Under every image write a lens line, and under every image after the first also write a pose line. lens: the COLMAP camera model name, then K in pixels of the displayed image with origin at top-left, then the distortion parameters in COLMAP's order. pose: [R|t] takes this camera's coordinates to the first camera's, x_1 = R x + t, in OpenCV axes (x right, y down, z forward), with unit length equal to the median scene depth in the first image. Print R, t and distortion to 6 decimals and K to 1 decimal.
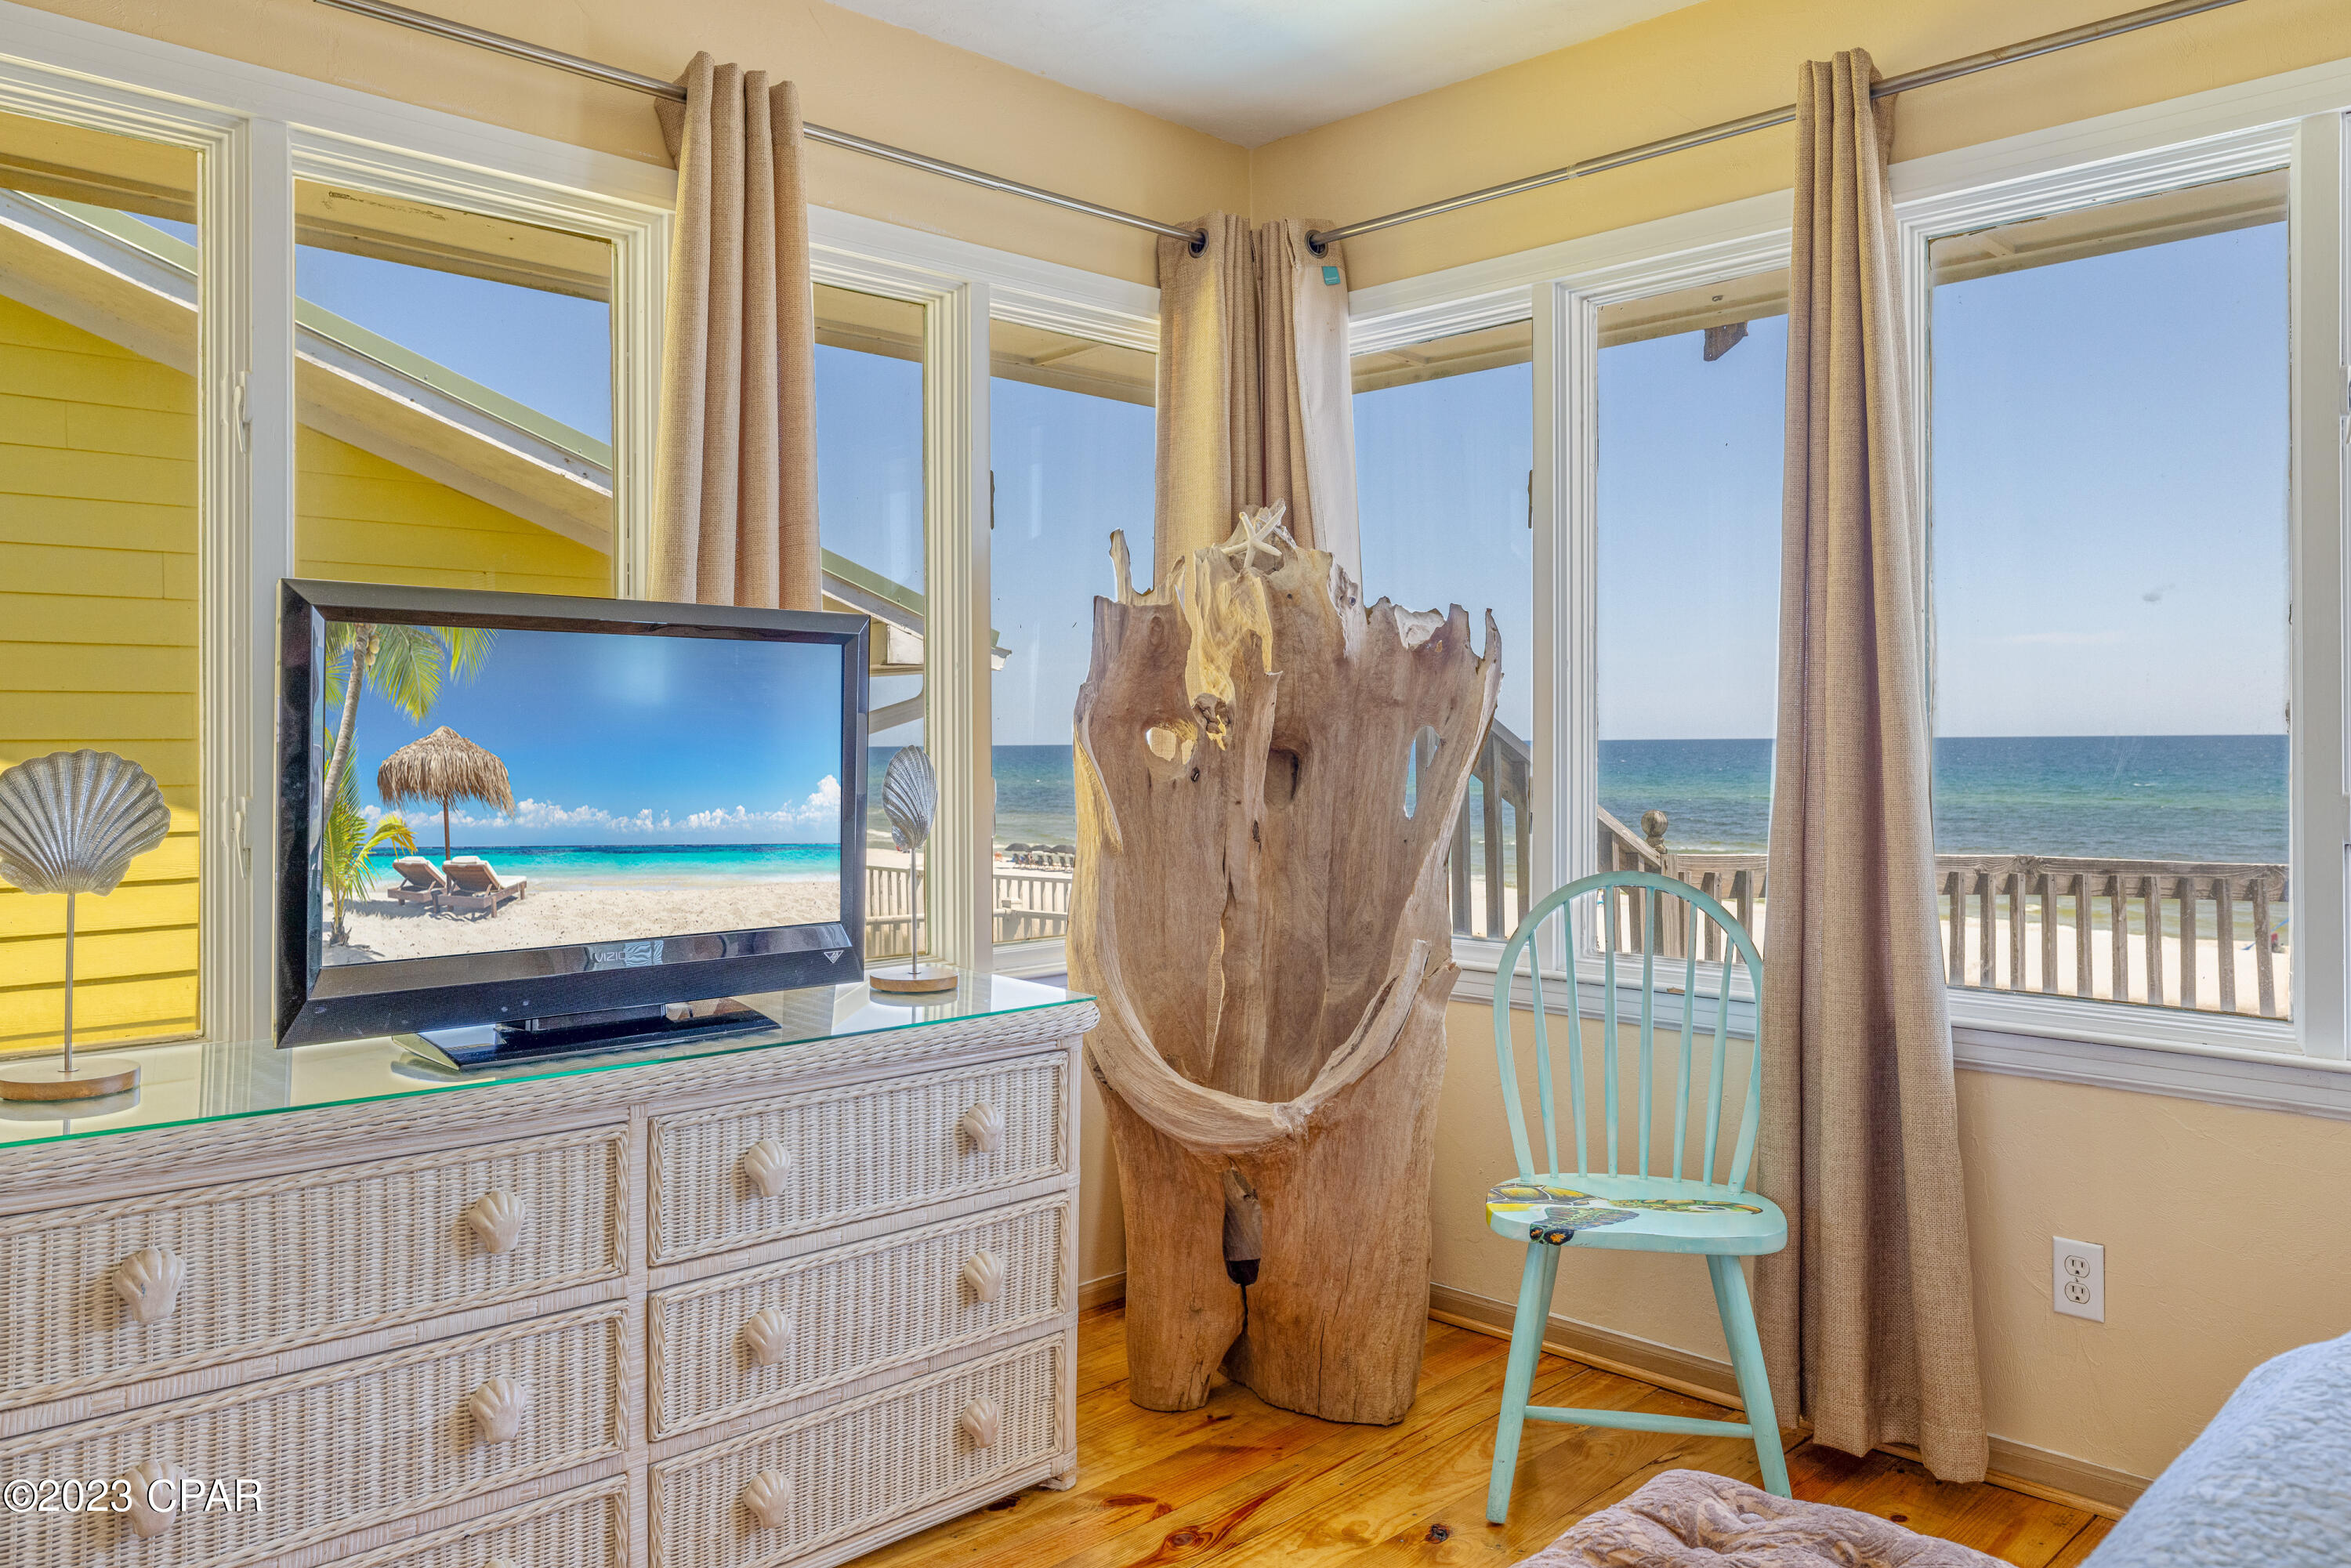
lens RADIAL K [[1756.1, 0, 1173.1], [0, 1756.1, 746.9], [0, 0, 1]] dist [0.001674, -0.004264]
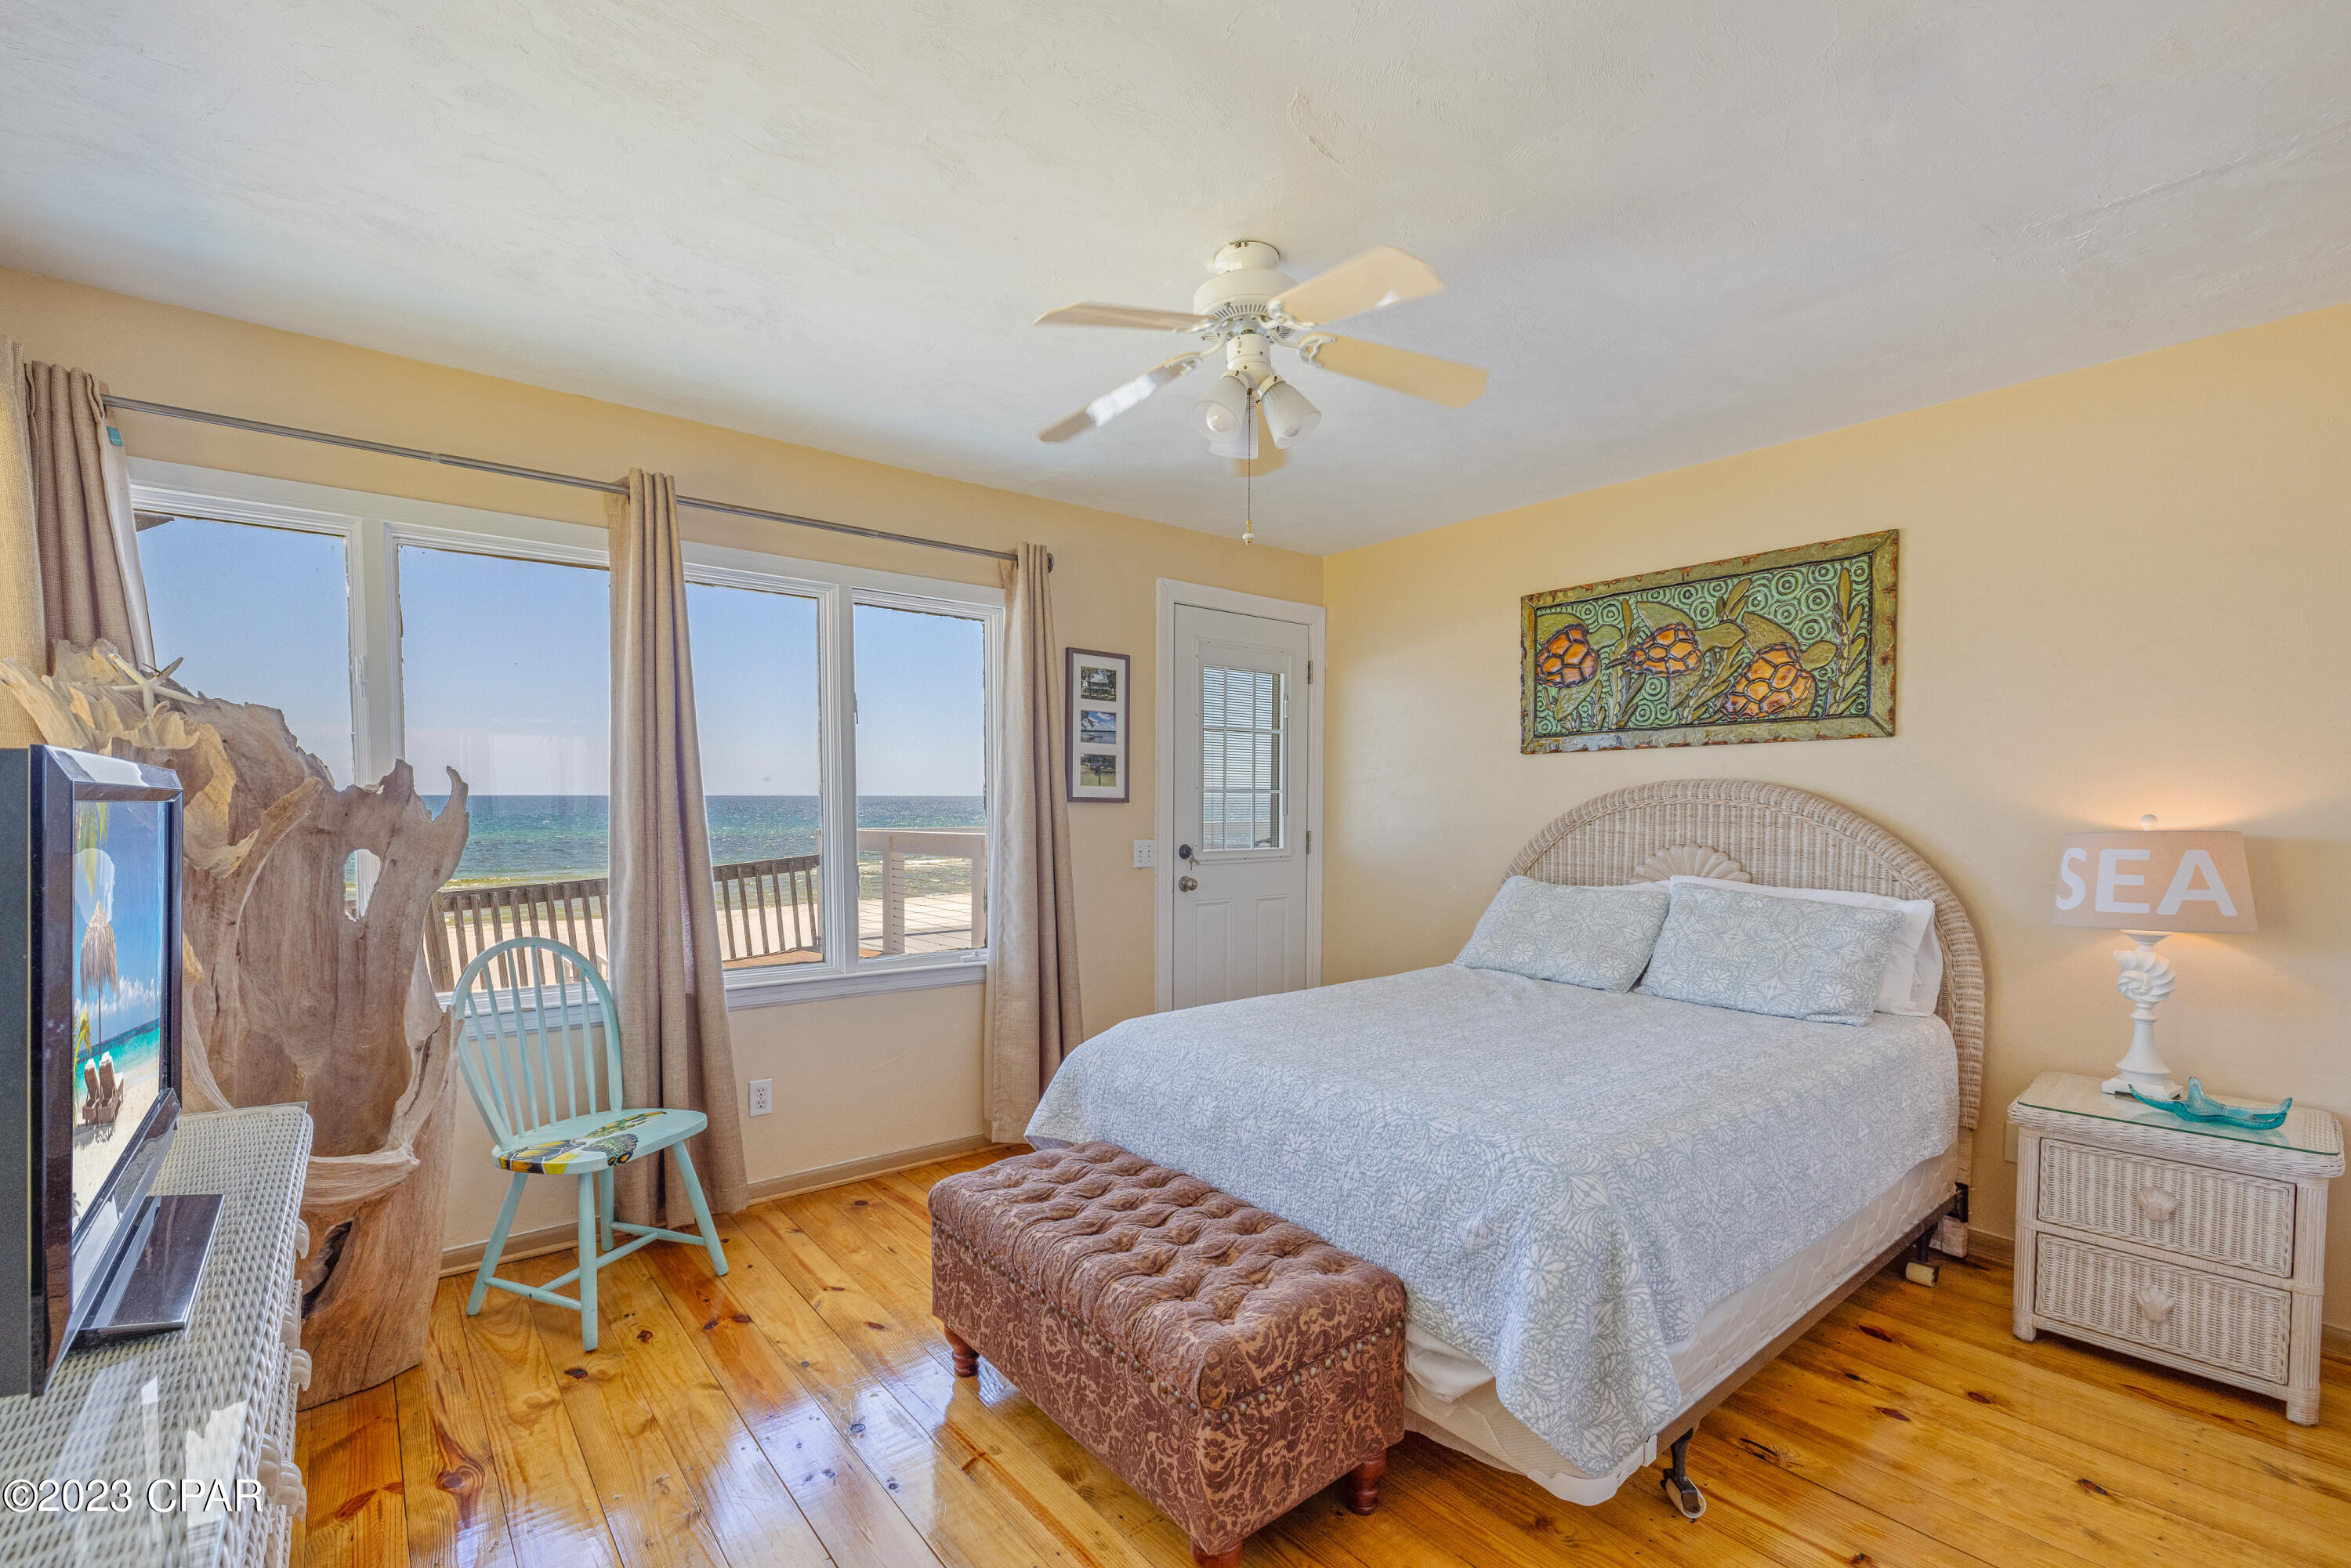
lens RADIAL K [[1028.1, 0, 1169.5], [0, 1028.1, 842.6], [0, 0, 1]] dist [-0.000267, -0.000118]
pose [[0.104023, -0.038399, 0.993833, -0.635619], [-0.000466, 0.999252, 0.038657, -0.053532], [-0.994575, -0.004484, 0.103927, 0.359824]]
